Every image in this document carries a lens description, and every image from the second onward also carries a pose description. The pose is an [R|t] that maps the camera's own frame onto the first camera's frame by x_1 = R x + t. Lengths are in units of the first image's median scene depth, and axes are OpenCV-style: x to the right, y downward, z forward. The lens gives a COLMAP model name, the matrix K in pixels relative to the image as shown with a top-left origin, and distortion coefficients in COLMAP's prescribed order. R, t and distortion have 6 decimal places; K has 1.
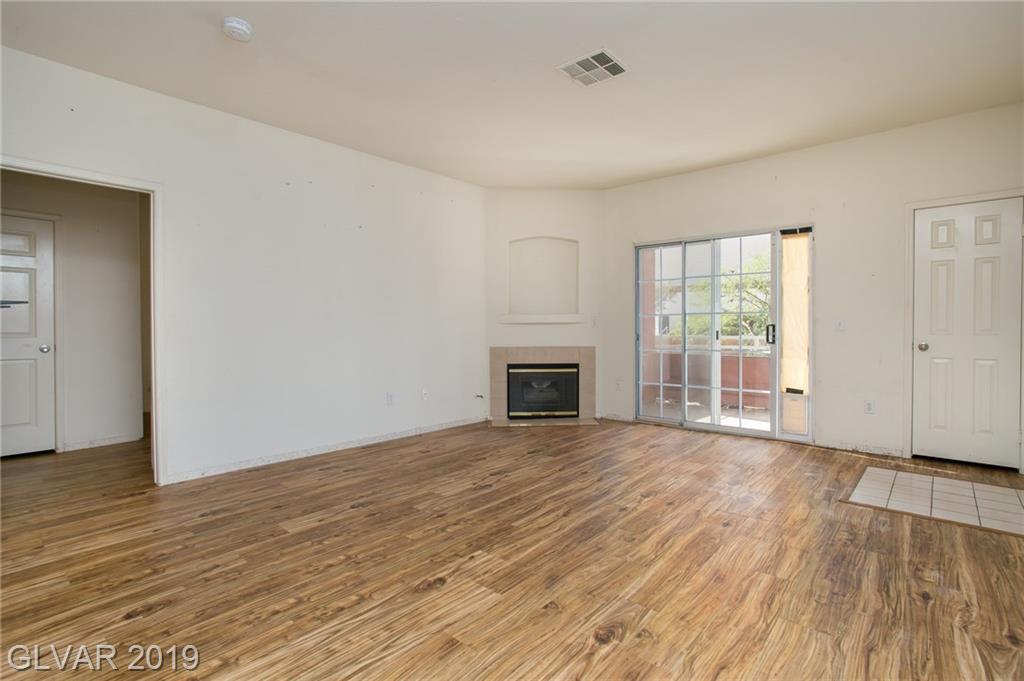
lens RADIAL K [[489.3, 0, 503.6], [0, 489.3, 333.8], [0, 0, 1]] dist [-0.048207, 0.025182]
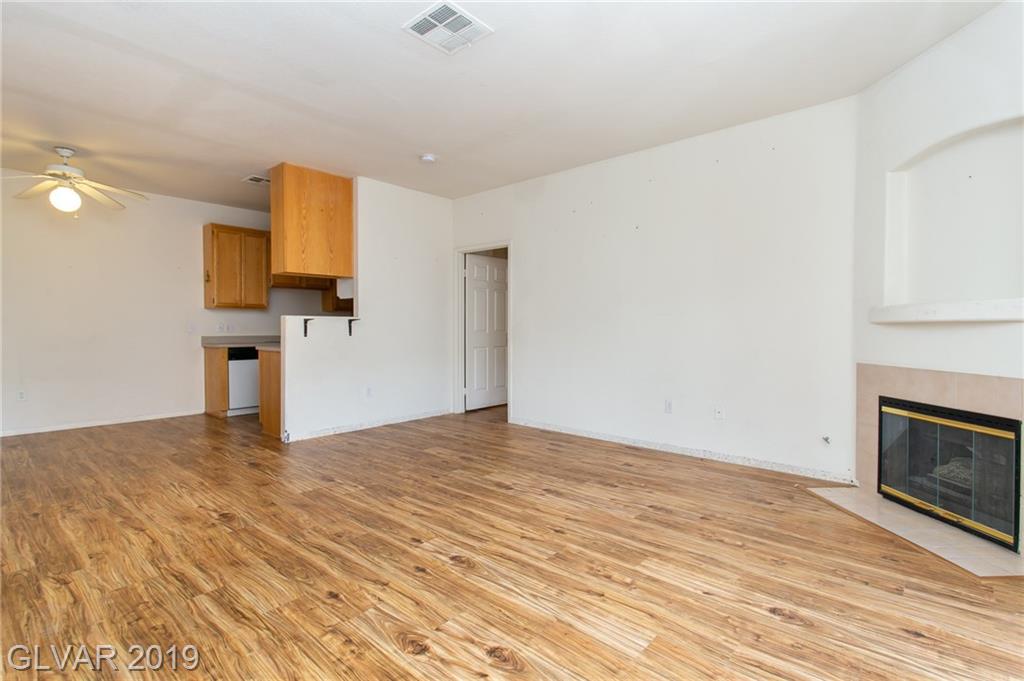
lens RADIAL K [[489.4, 0, 523.0], [0, 489.4, 337.8], [0, 0, 1]] dist [0.001220, 0.000214]
pose [[0.011306, 0.026199, -0.999593, 1.033158], [-0.014364, 0.999558, 0.026035, -0.024088], [0.999833, 0.014064, 0.011678, 1.089125]]
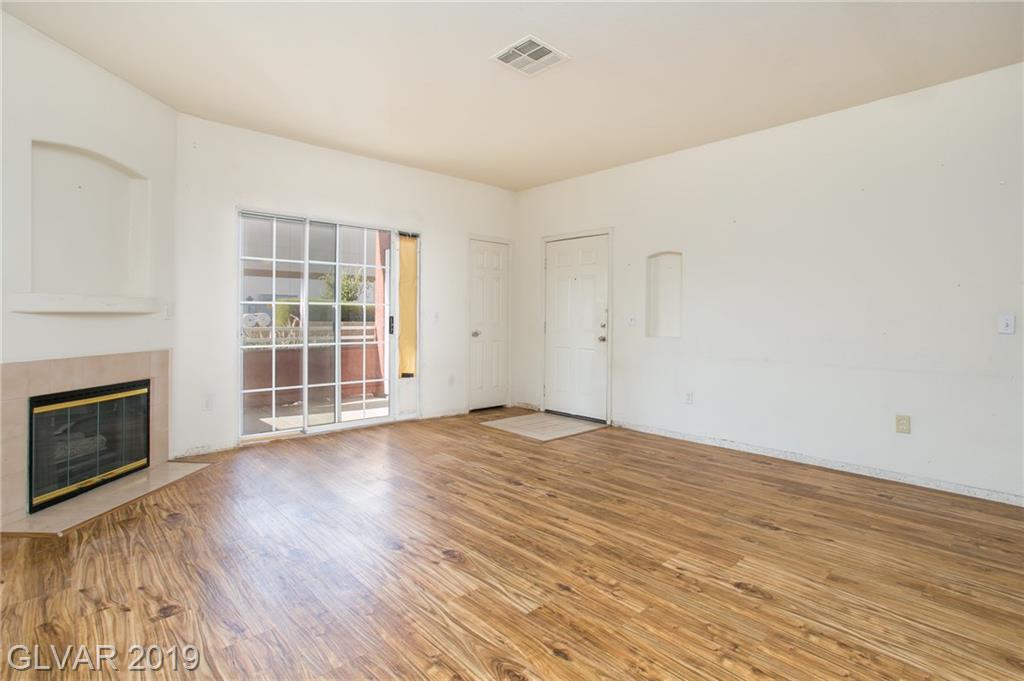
lens RADIAL K [[497.2, 0, 516.0], [0, 497.2, 319.2], [0, 0, 1]] dist [-0.045893, 0.028103]
pose [[0.099889, 0.003062, 0.994994, -0.771028], [0.006375, 0.999973, -0.003717, -0.016788], [-0.994978, 0.006715, 0.099867, 0.896932]]
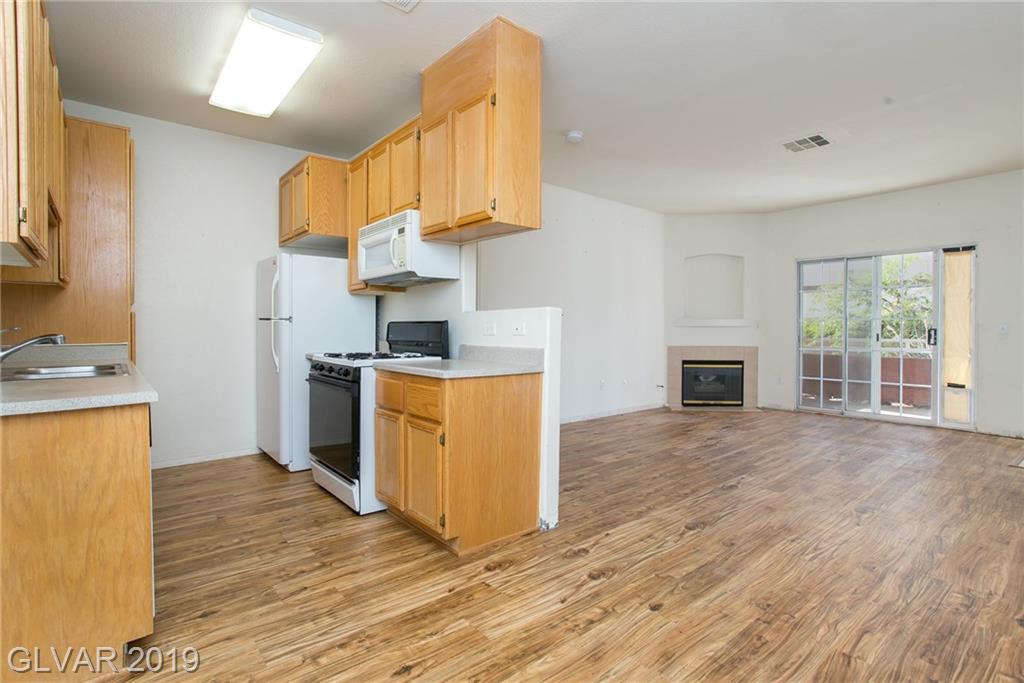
lens RADIAL K [[489.3, 0, 503.6], [0, 489.3, 334.8], [0, 0, 1]] dist [-0.048207, 0.025182]
pose [[0.985075, 0.006150, -0.172016, -0.410534], [-0.006545, 0.999977, -0.001728, 0.006410], [0.172002, 0.002828, 0.985093, -0.488593]]
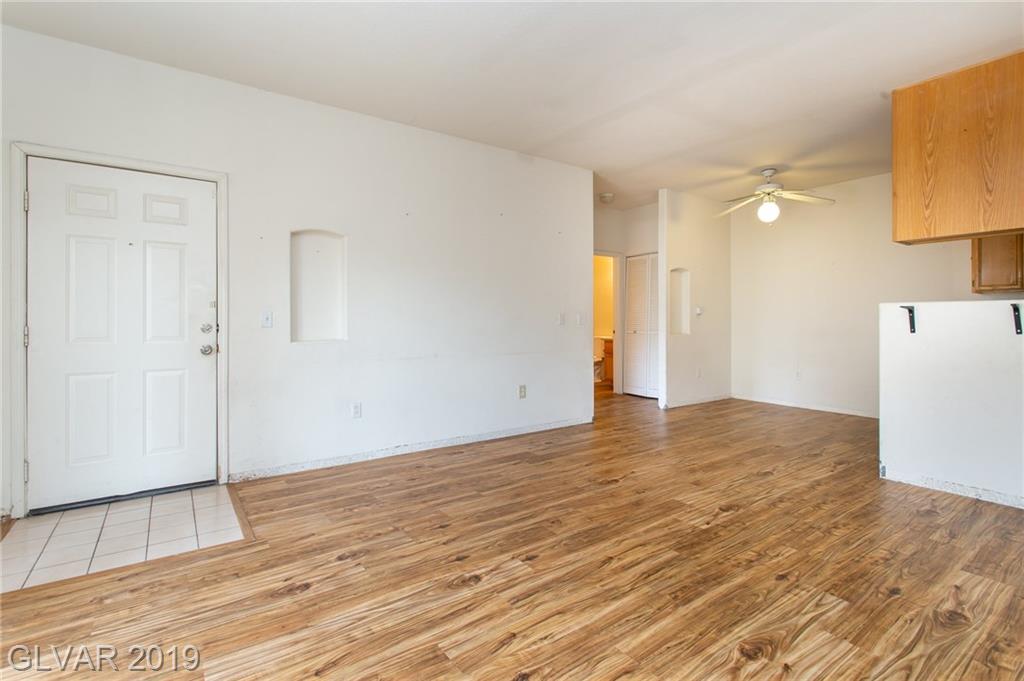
lens RADIAL K [[489.7, 0, 502.8], [0, 489.7, 317.8], [0, 0, 1]] dist [0.000875, 0.000094]
pose [[-0.972050, 0.006263, 0.234692, 0.095665], [0.008680, 0.999919, 0.009268, -0.026488], [-0.234615, 0.011046, -0.972026, 1.636028]]
